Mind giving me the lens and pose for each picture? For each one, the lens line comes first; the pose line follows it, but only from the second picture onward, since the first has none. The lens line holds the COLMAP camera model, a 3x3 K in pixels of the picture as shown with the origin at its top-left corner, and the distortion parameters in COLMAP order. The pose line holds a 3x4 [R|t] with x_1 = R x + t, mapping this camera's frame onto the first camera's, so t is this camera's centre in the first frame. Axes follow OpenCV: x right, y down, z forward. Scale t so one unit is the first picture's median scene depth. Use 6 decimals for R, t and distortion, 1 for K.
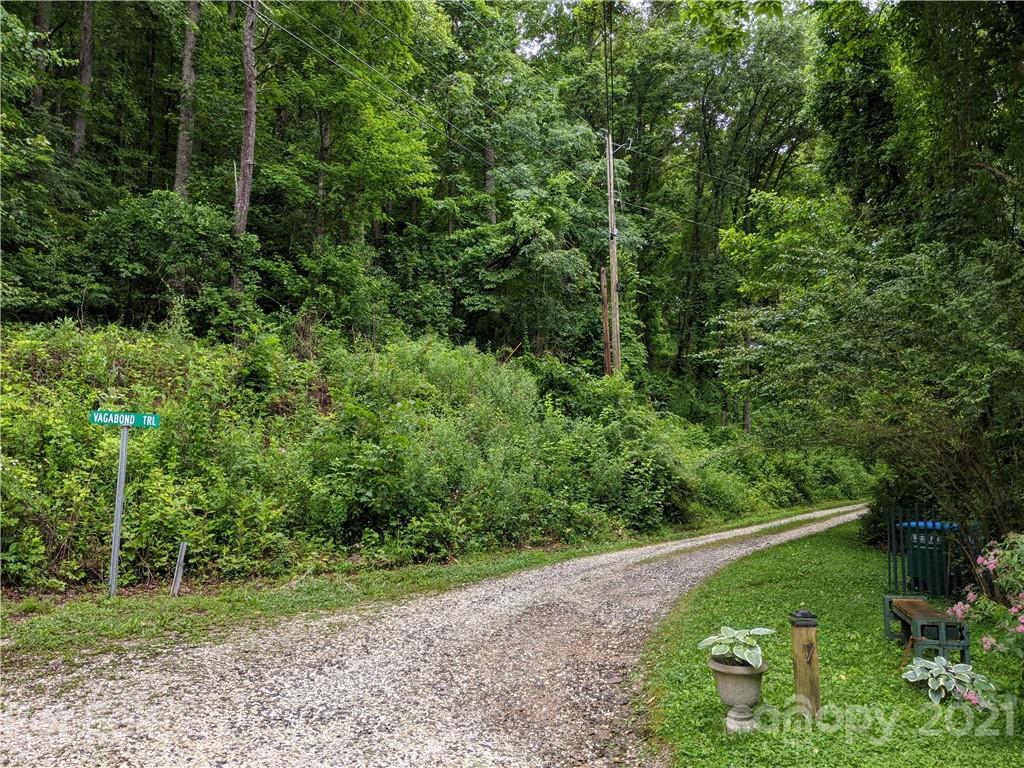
lens RADIAL K [[818.6, 0, 512.6], [0, 818.6, 379.5], [0, 0, 1]] dist [0.103881, -0.188361]
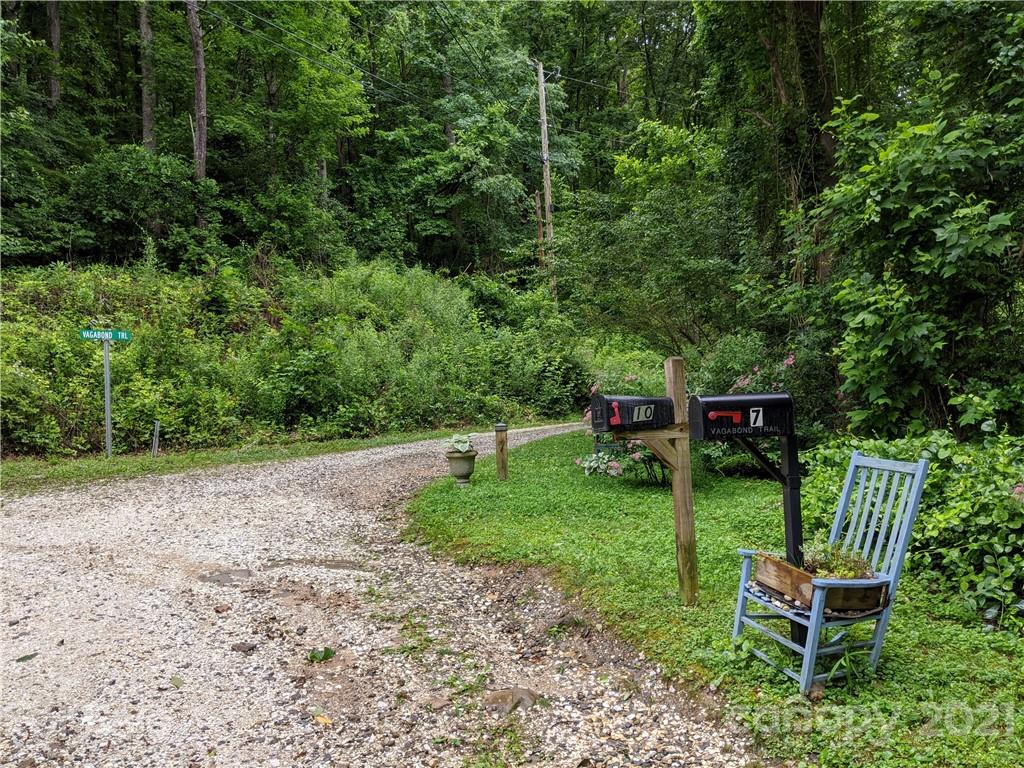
lens RADIAL K [[817.4, 0, 511.4], [0, 817.4, 403.1], [0, 0, 1]] dist [0.095602, -0.158733]
pose [[0.998971, -0.042956, -0.014570, 0.119131], [0.044477, 0.990689, 0.128674, 0.005512], [0.008907, -0.129190, 0.991580, -0.204050]]
